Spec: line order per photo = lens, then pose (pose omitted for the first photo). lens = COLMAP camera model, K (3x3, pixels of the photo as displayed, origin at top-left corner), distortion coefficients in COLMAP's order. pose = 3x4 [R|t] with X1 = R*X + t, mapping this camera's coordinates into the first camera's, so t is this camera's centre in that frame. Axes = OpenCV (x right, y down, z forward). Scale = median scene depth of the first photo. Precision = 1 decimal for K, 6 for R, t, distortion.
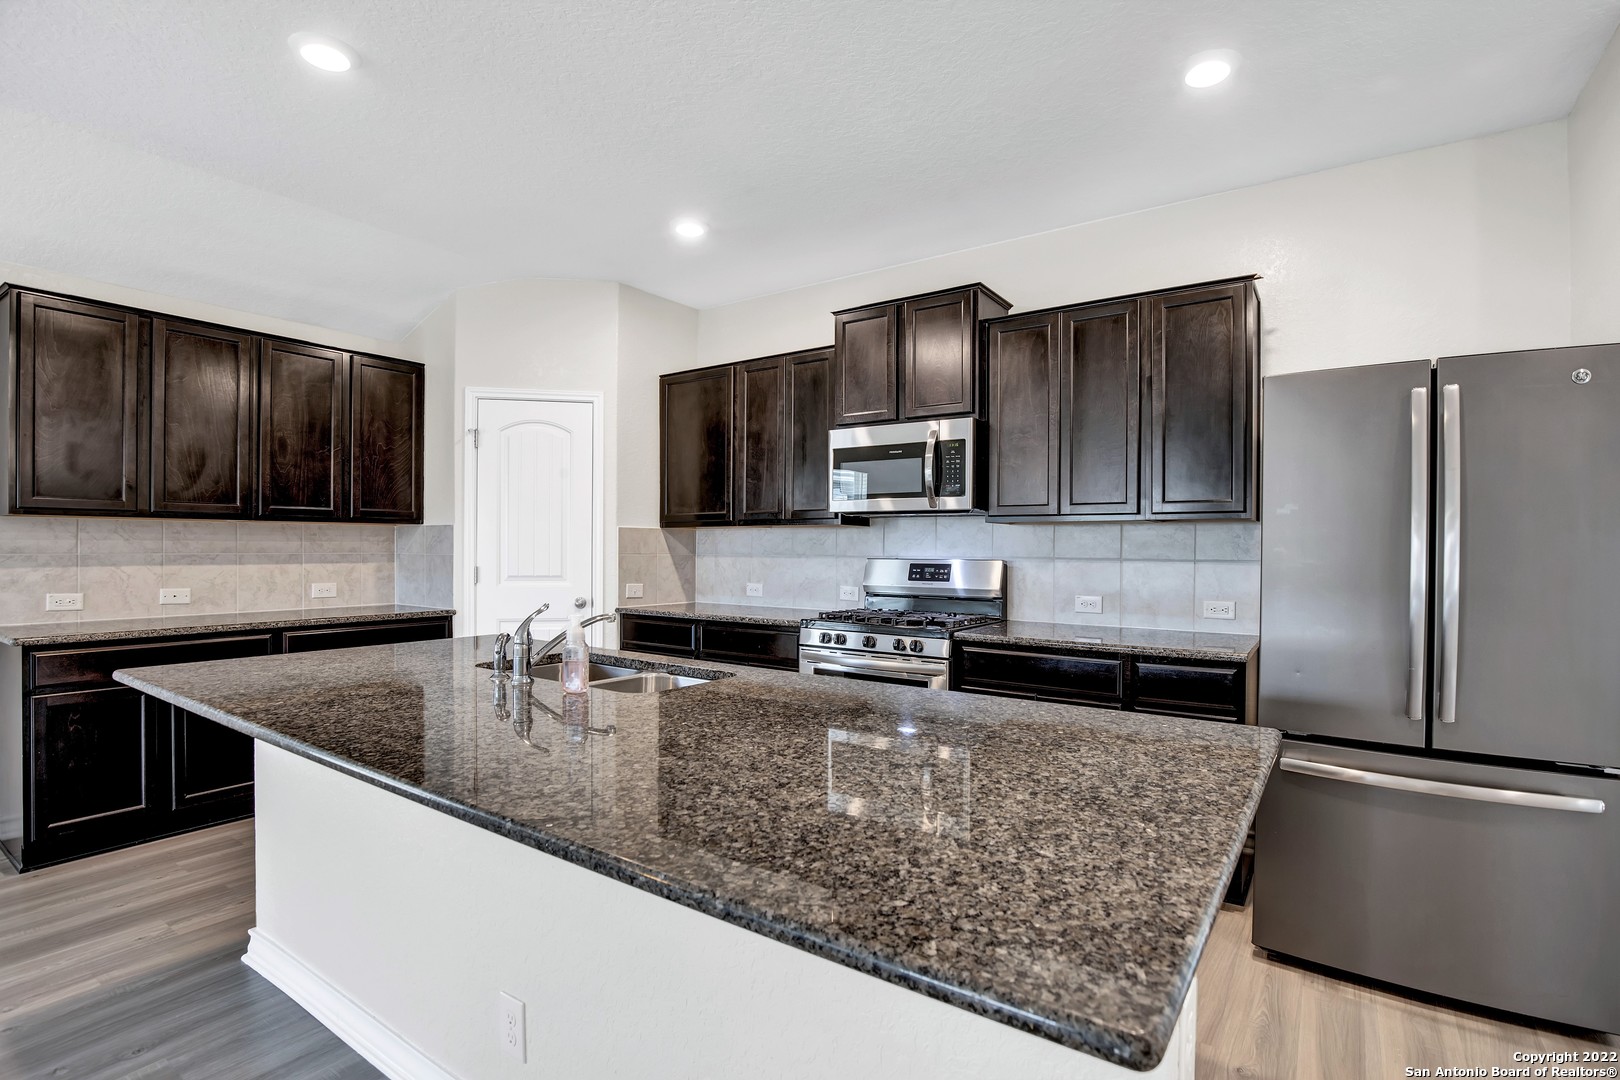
lens RADIAL K [[754.4, 0, 823.3], [0, 754.4, 555.1], [0, 0, 1]] dist [-0.026278, 0.003636]
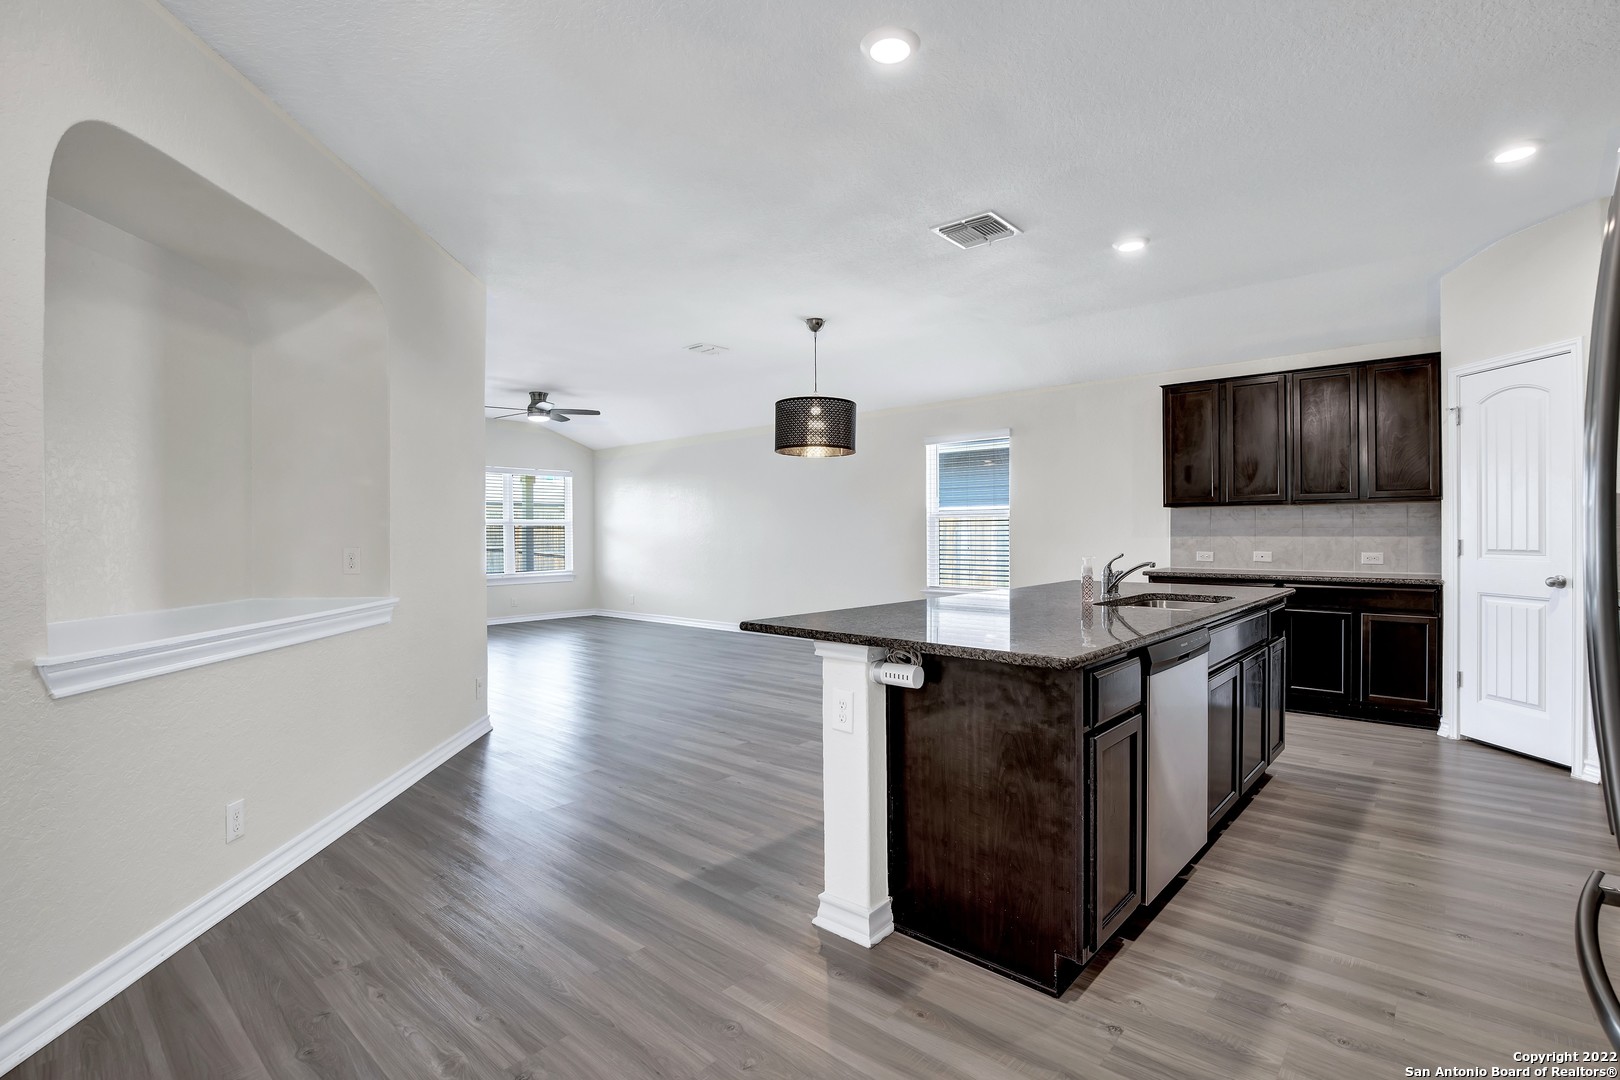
lens RADIAL K [[754.4, 0, 813.3], [0, 754.4, 535.0], [0, 0, 1]] dist [-0.026278, 0.003636]
pose [[-0.136479, -0.000197, -0.990643, 0.749617], [-0.004892, 0.999988, 0.000475, 0.014641], [0.990631, 0.004911, -0.136478, 0.294270]]
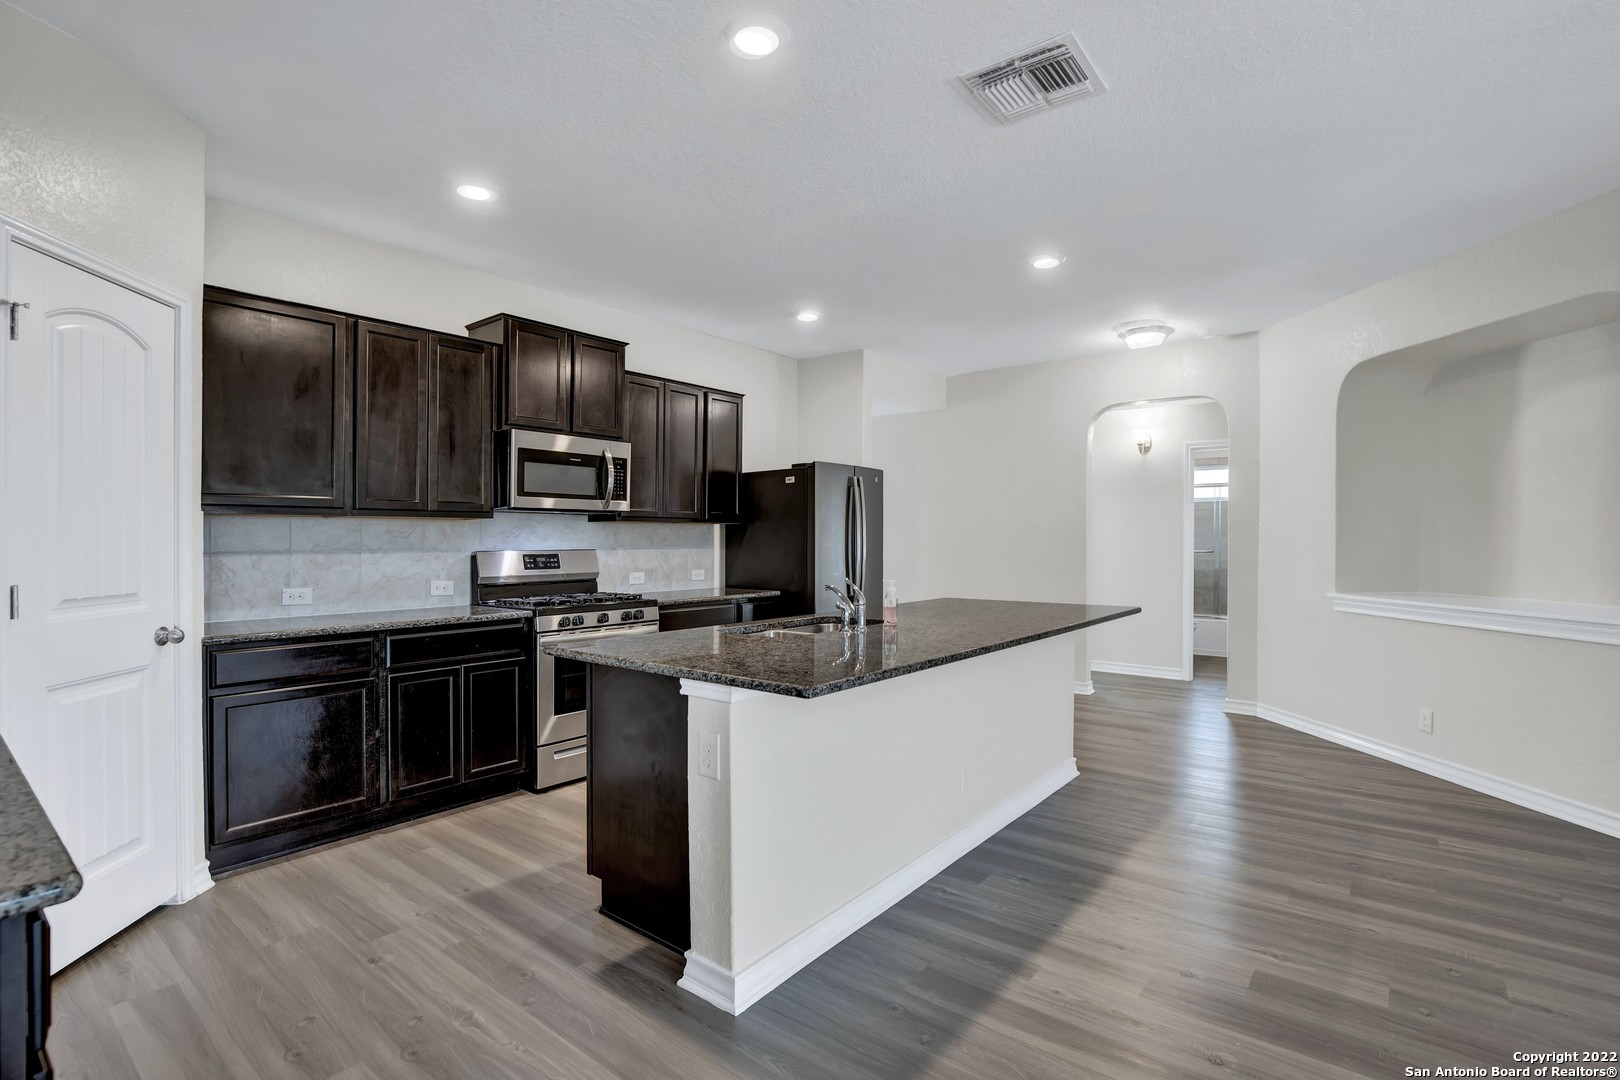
lens RADIAL K [[754.4, 0, 825.9], [0, 754.4, 533.4], [0, 0, 1]] dist [-0.026278, 0.003636]
pose [[0.067256, 0.002124, 0.997734, -1.012712], [0.013165, 0.999909, -0.003016, -0.011459], [-0.997649, 0.013338, 0.067221, 0.503297]]
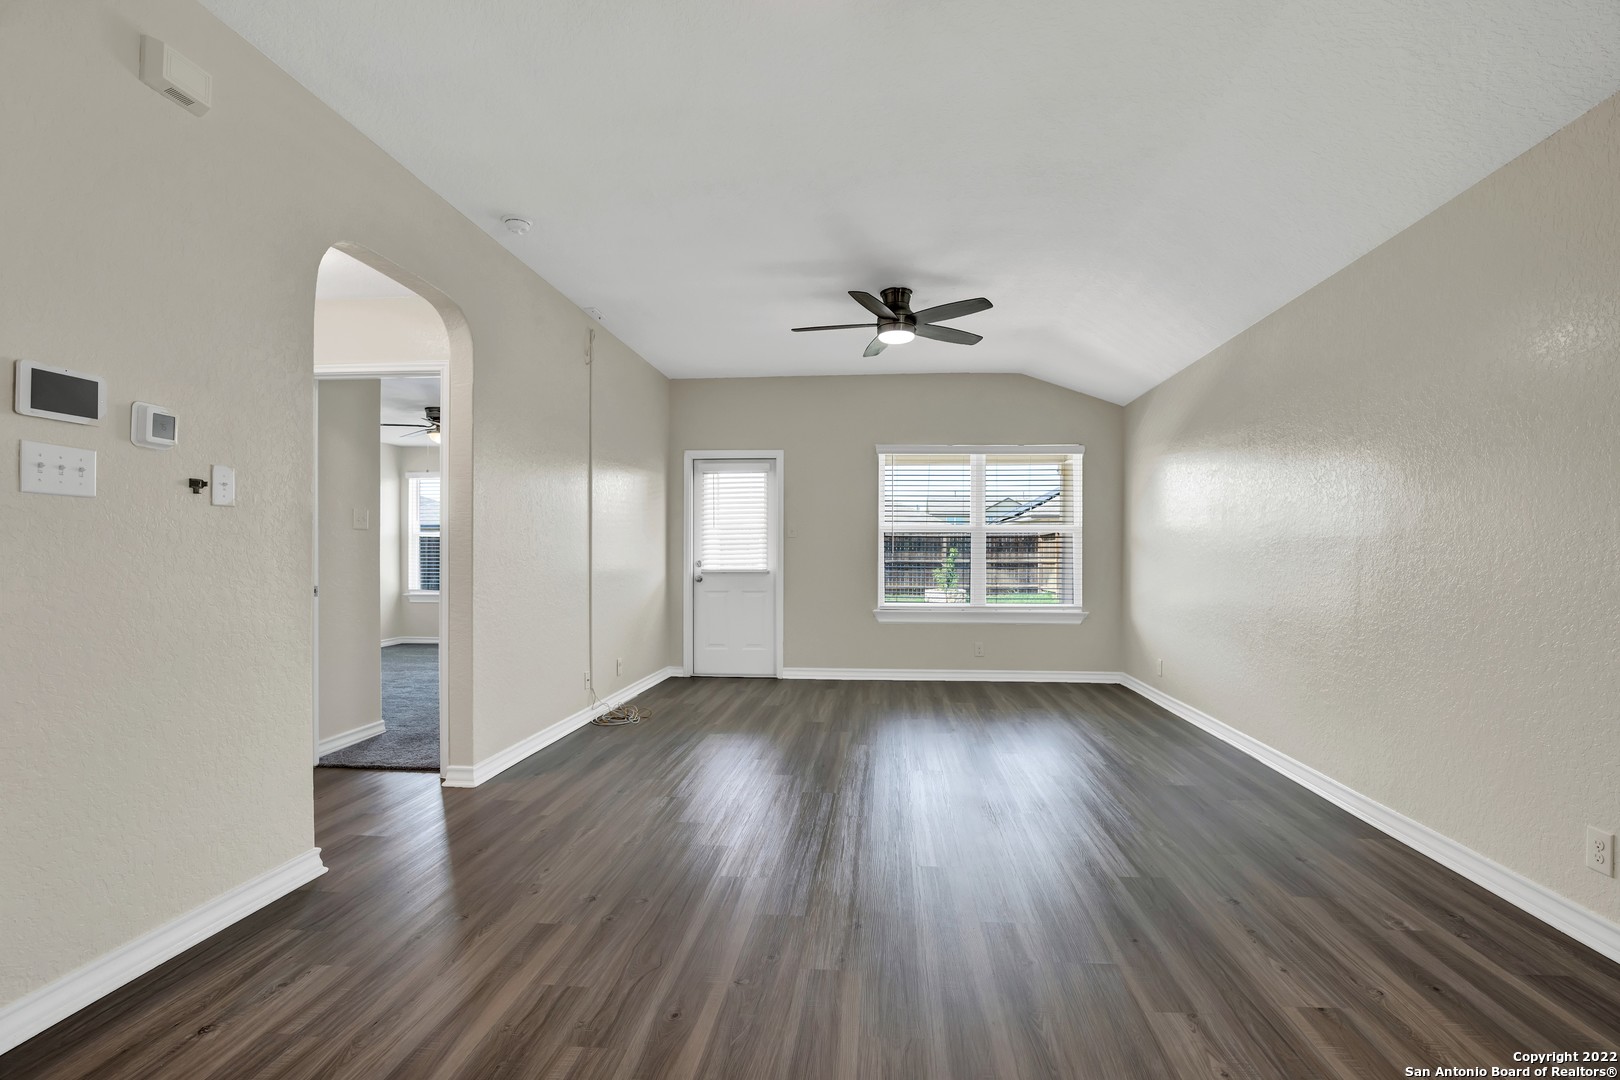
lens RADIAL K [[754.4, 0, 822.9], [0, 754.4, 559.7], [0, 0, 1]] dist [-0.026278, 0.003636]
pose [[-0.873480, -0.002169, -0.486855, -0.690648], [-0.011256, 0.999813, 0.015739, 0.026286], [0.486730, 0.019227, -0.873341, 0.217488]]
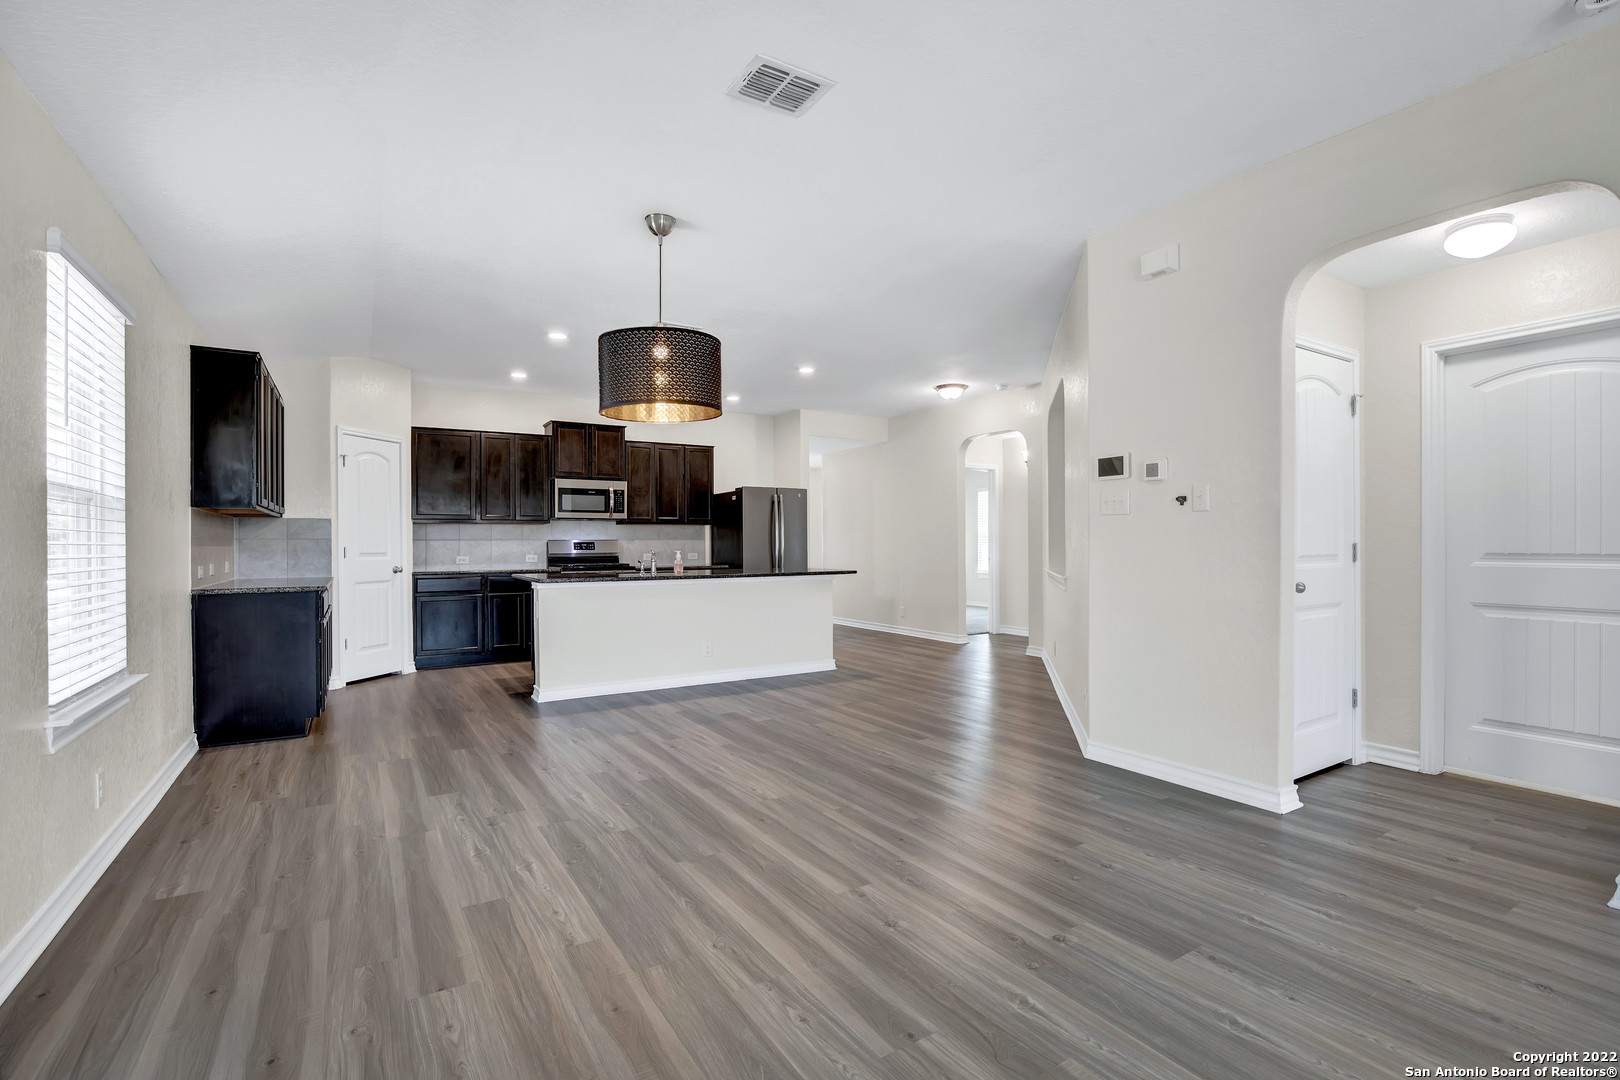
lens RADIAL K [[754.4, 0, 833.9], [0, 754.4, 544.4], [0, 0, 1]] dist [-0.026278, 0.003636]
pose [[0.393550, -0.009429, 0.919255, -1.617169], [0.019240, 0.999813, 0.002018, 0.027941], [-0.919102, 0.016893, 0.393658, -0.527738]]
